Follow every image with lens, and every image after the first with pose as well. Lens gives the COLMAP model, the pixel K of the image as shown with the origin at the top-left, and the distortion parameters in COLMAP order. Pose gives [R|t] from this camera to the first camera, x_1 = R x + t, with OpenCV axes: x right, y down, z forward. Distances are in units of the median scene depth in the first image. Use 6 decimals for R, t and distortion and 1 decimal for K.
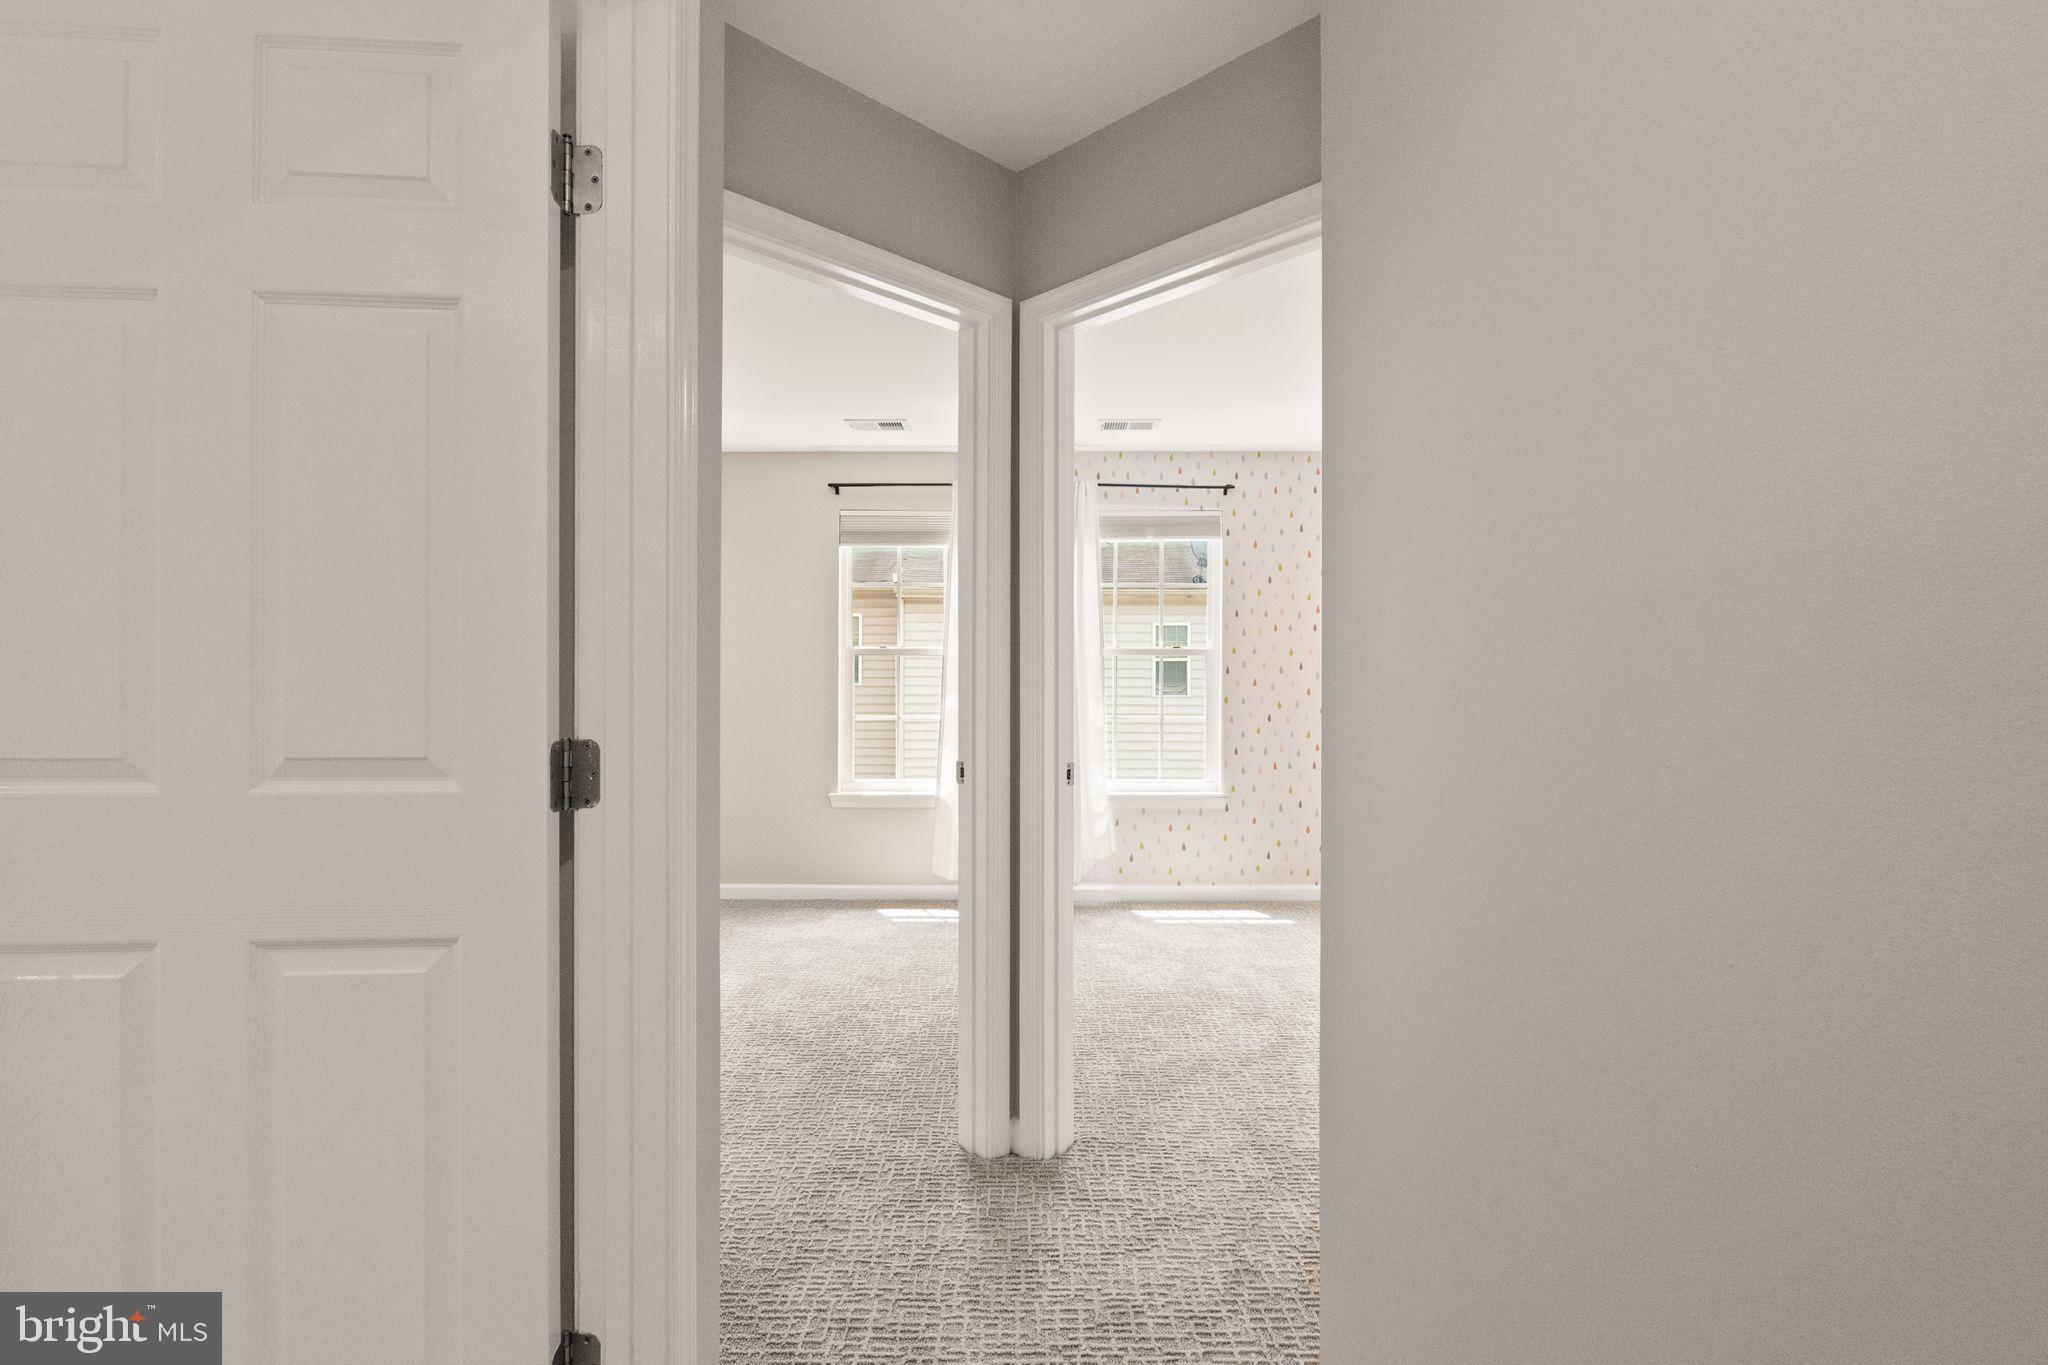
lens RADIAL K [[635.8, 0, 1024.0], [0, 635.8, 641.6], [0, 0, 1]] dist [-0.000178, -0.000026]
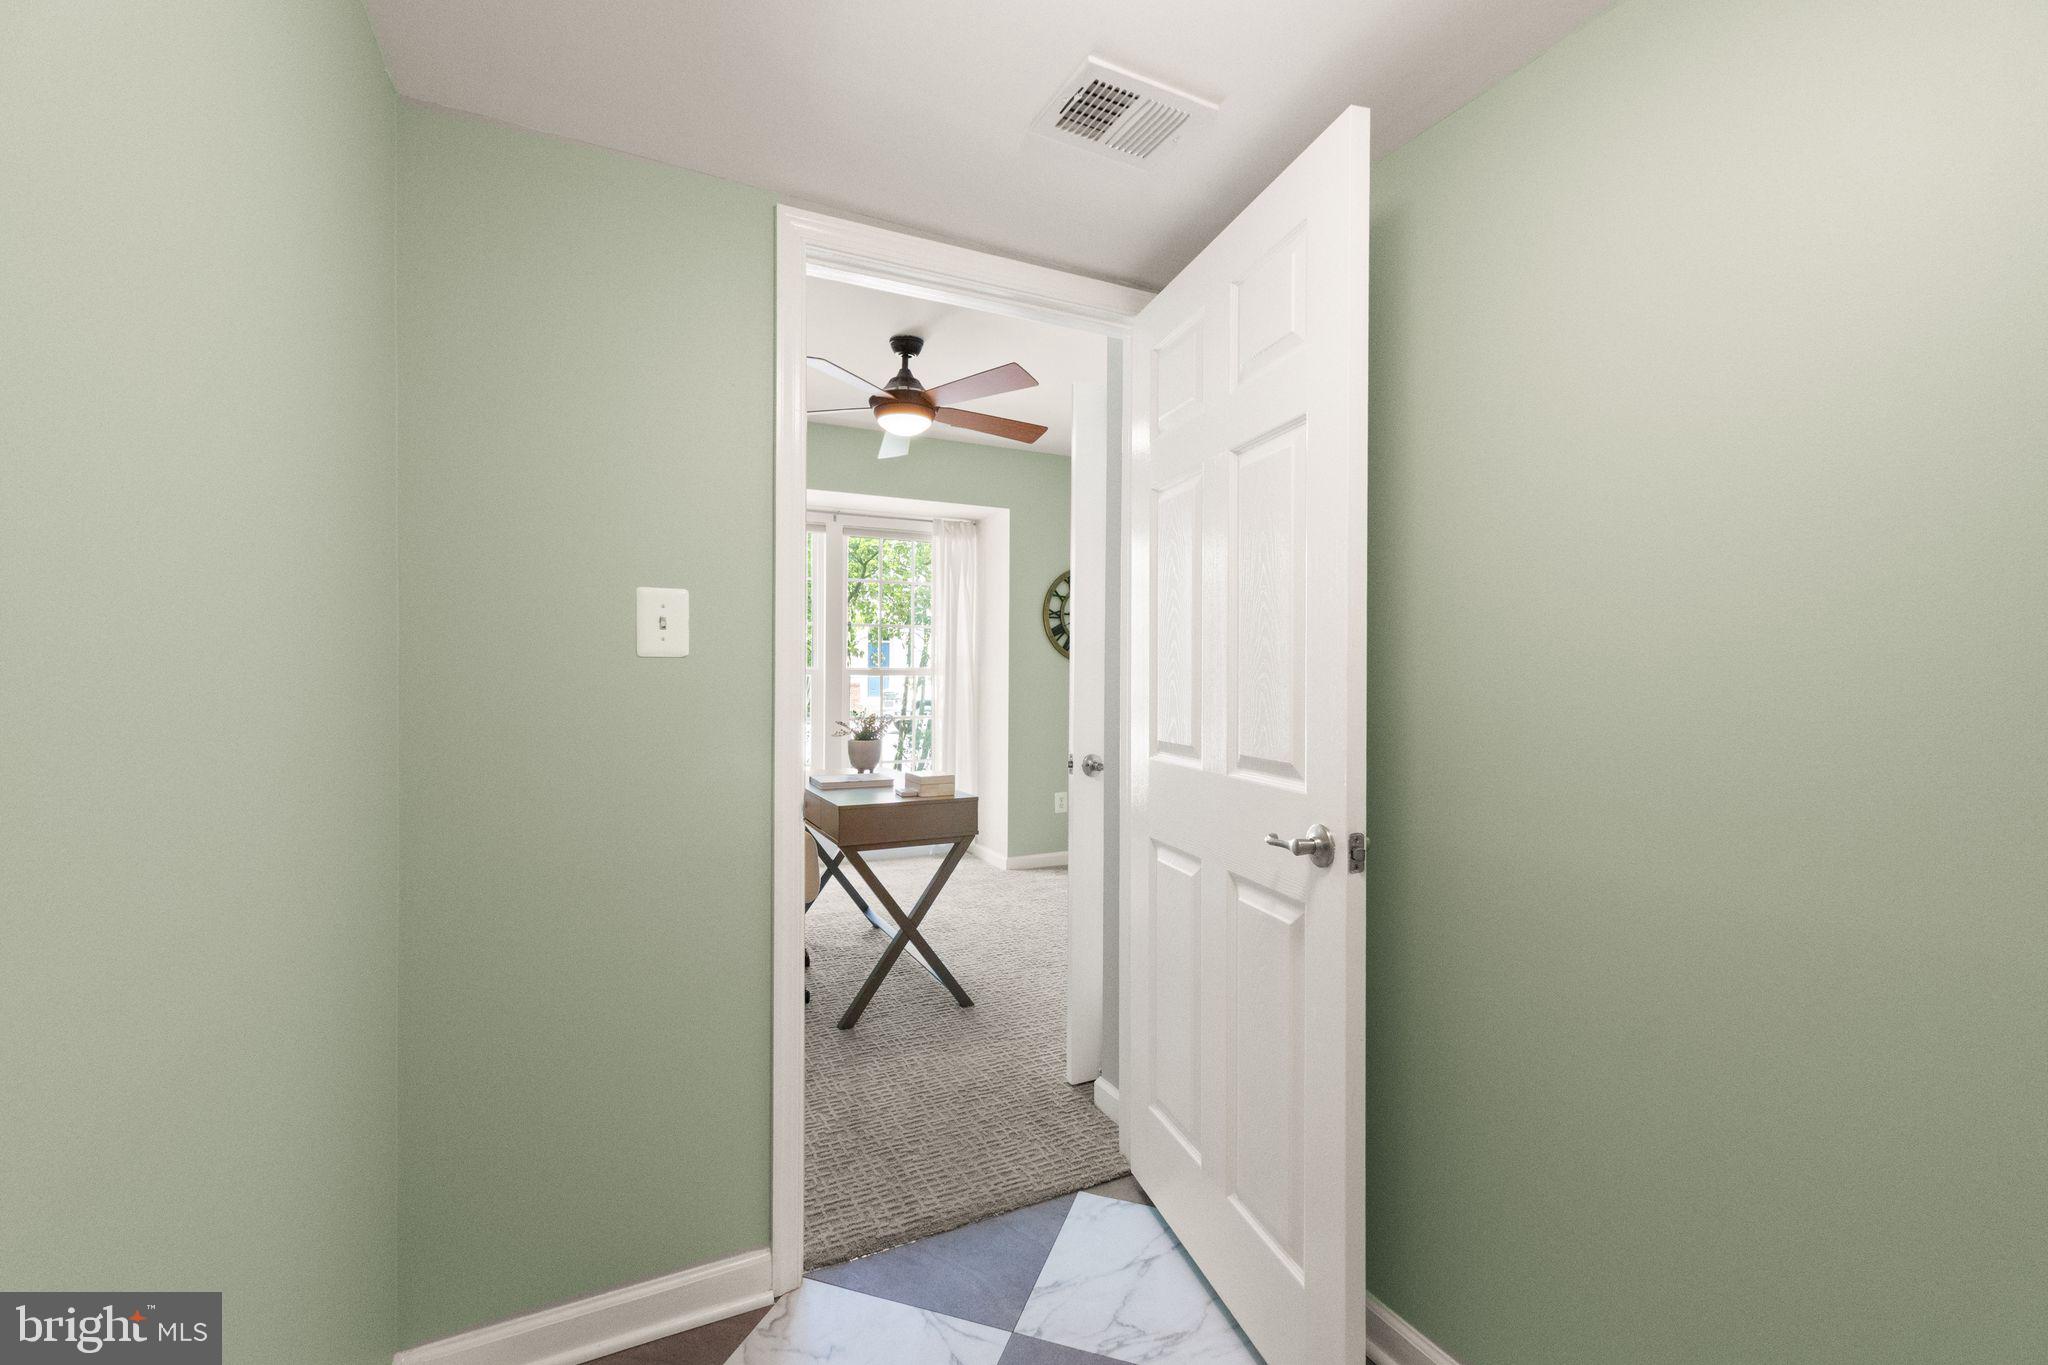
lens RADIAL K [[943.7, 0, 1041.8], [0, 943.7, 683.0], [0, 0, 1]] dist [-0.007627, -0.001221]
pose [[0.225909, 0.003419, -0.974142, 0.917819], [0.003747, 0.999983, 0.004379, -0.000351], [0.974141, -0.004639, 0.225892, 0.035346]]
